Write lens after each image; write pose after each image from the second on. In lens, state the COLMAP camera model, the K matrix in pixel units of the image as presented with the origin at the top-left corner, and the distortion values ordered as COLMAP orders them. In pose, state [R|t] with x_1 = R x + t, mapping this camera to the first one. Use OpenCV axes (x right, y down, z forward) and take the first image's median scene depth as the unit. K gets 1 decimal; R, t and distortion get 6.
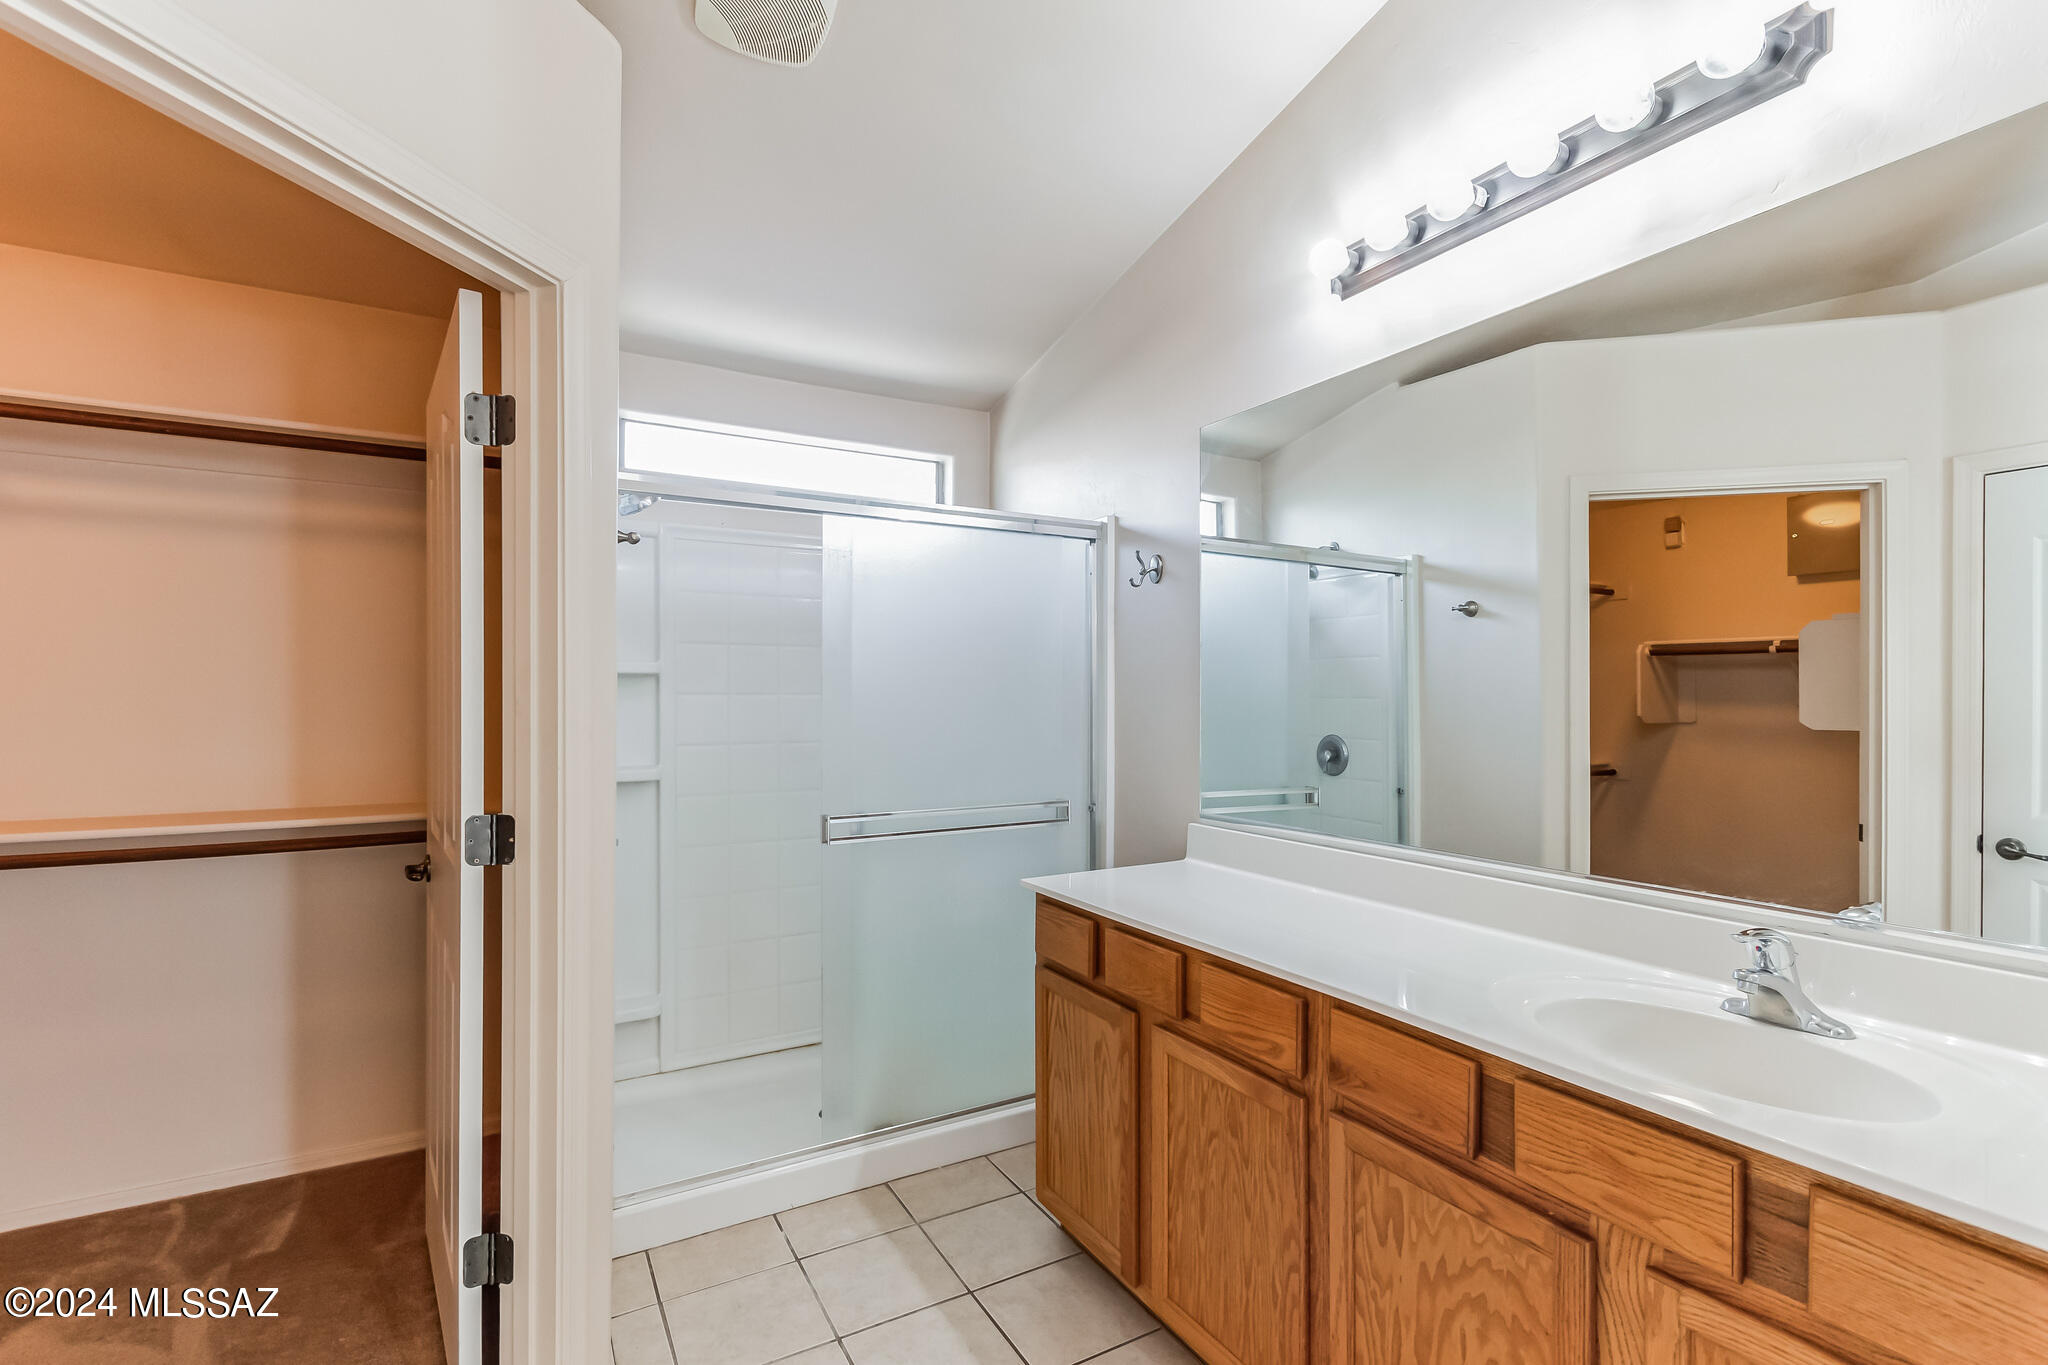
lens RADIAL K [[917.0, 0, 1027.3], [0, 917.0, 683.4], [0, 0, 1]] dist [-0.001147, -0.000866]
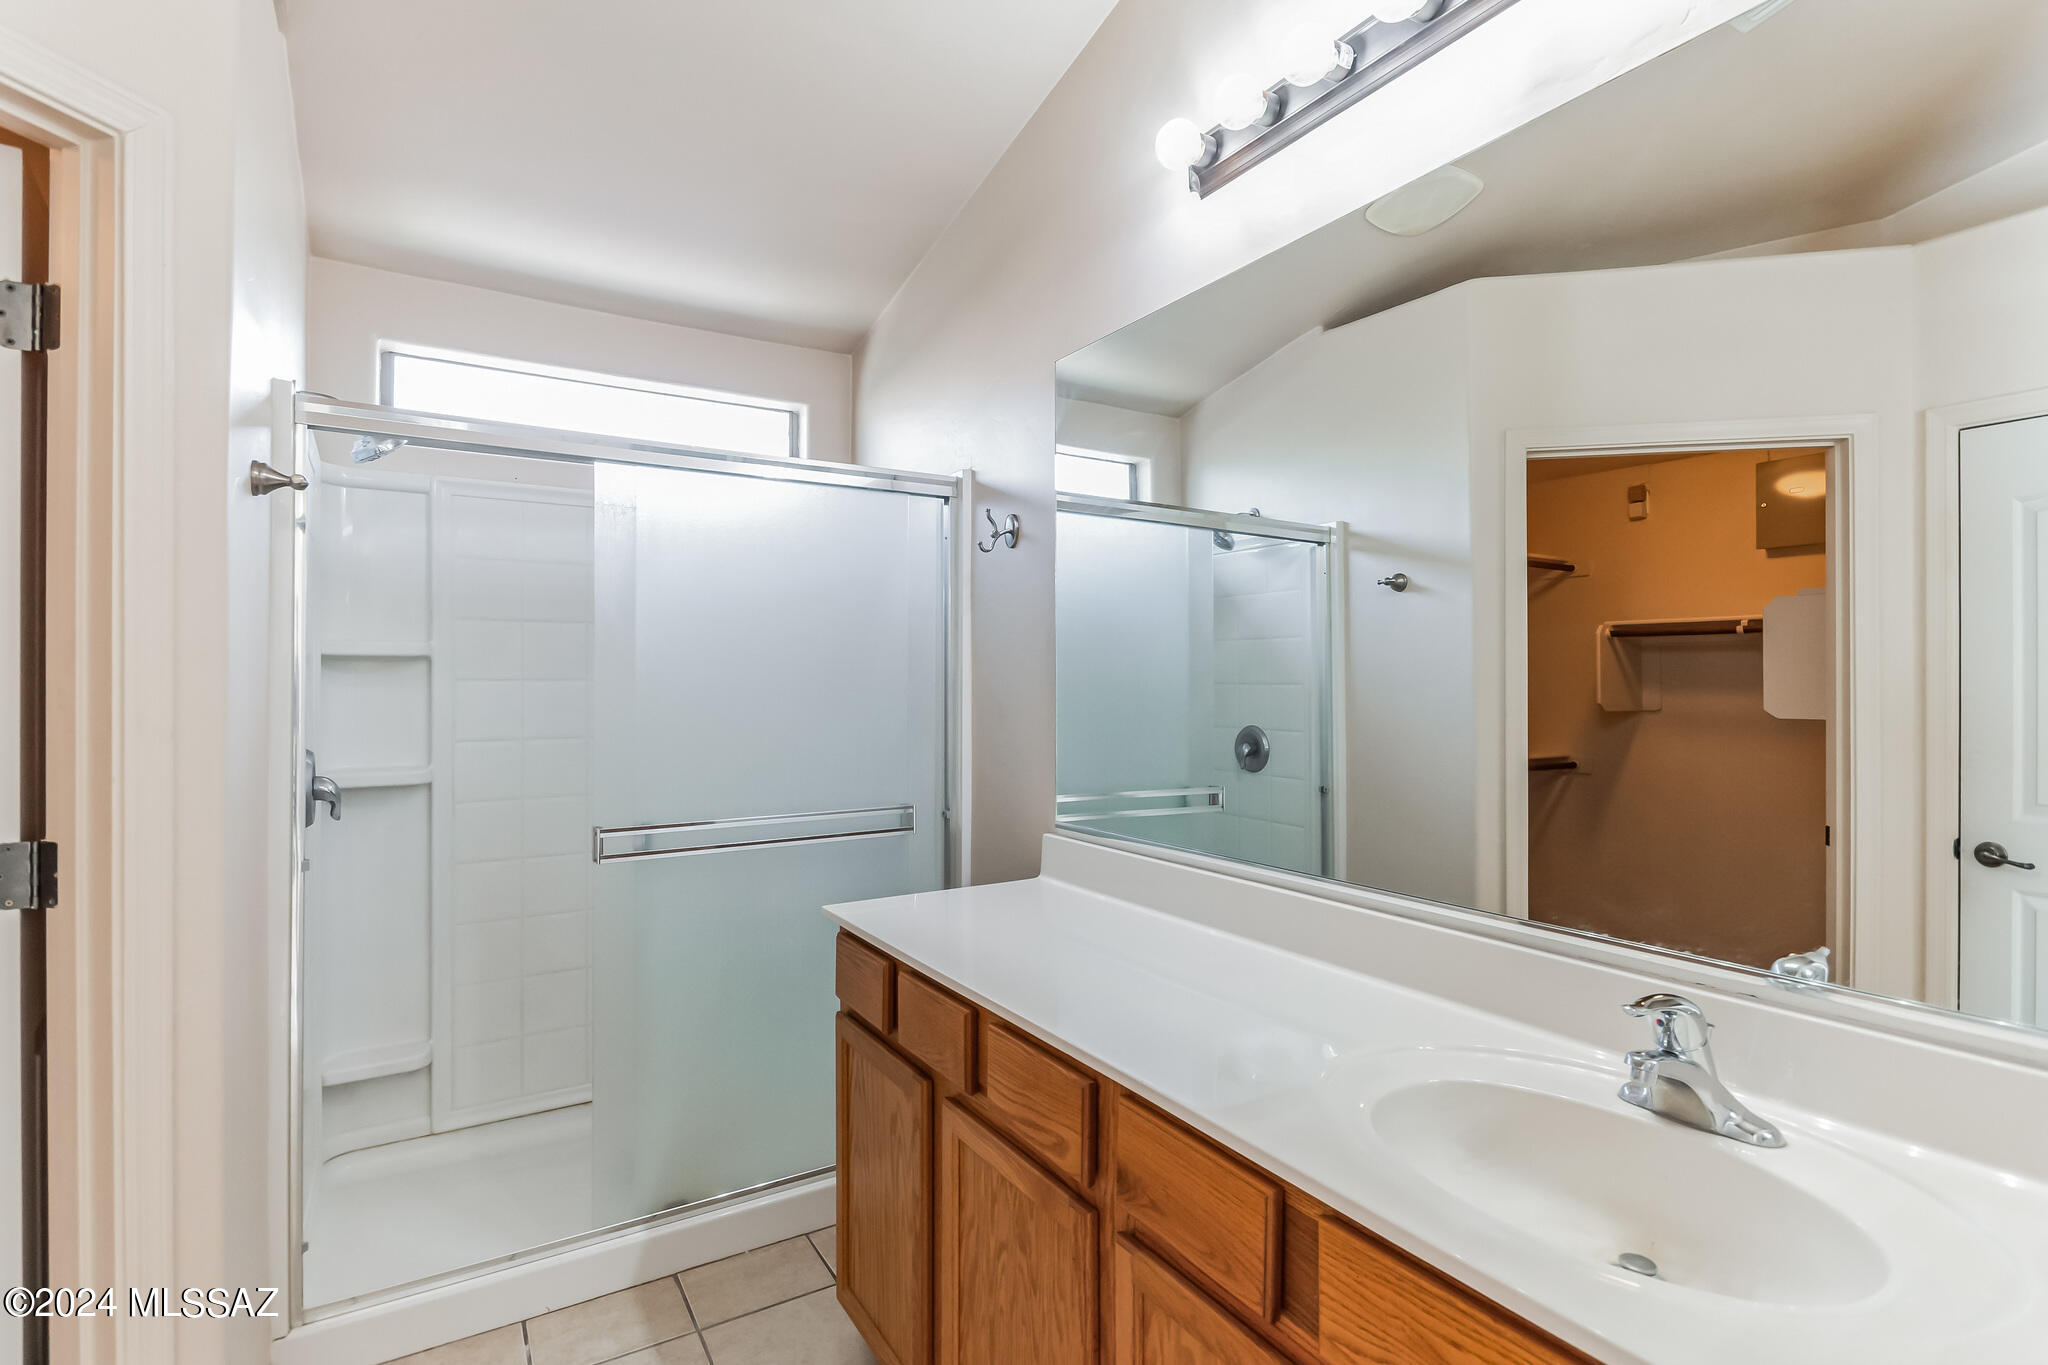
lens RADIAL K [[970.4, 0, 1021.8], [0, 970.4, 663.4], [0, 0, 1]] dist [0.001686, -0.006591]
pose [[0.999424, -0.000581, 0.033919, 0.183493], [0.000766, 0.999985, -0.005419, 0.002521], [-0.033915, 0.005442, 0.999410, 0.167362]]
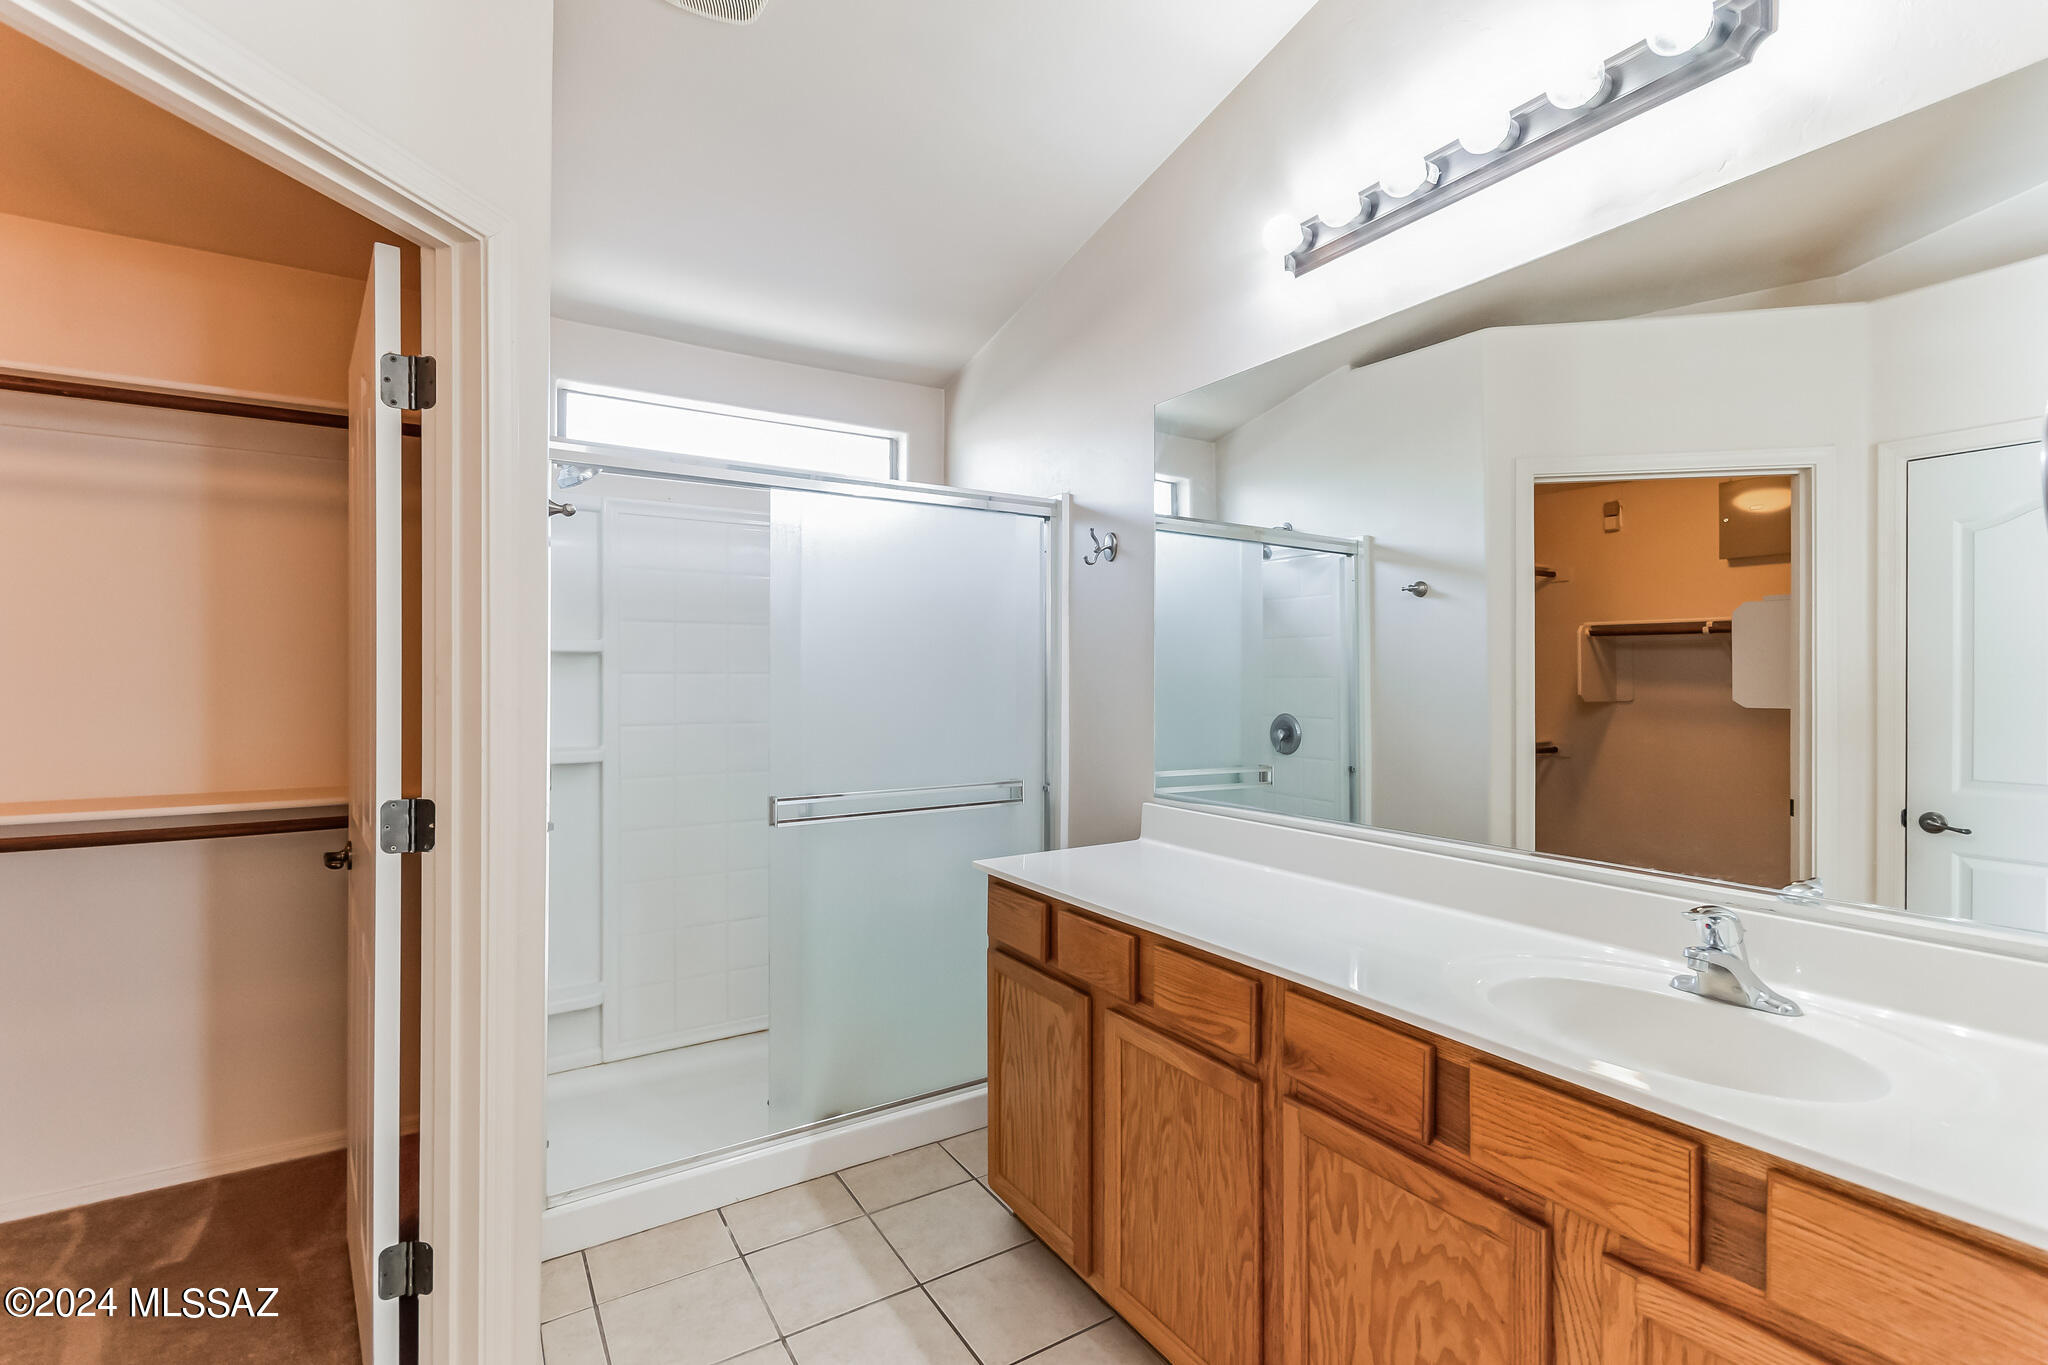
lens RADIAL K [[908.3, 0, 1026.6], [0, 908.3, 662.8], [0, 0, 1]] dist [-0.001274, -0.000407]
pose [[0.999021, 0.000542, 0.044242, 0.009226], [-0.000491, 0.999999, -0.001167, 0.003047], [-0.044243, 0.001144, 0.999020, 0.032310]]
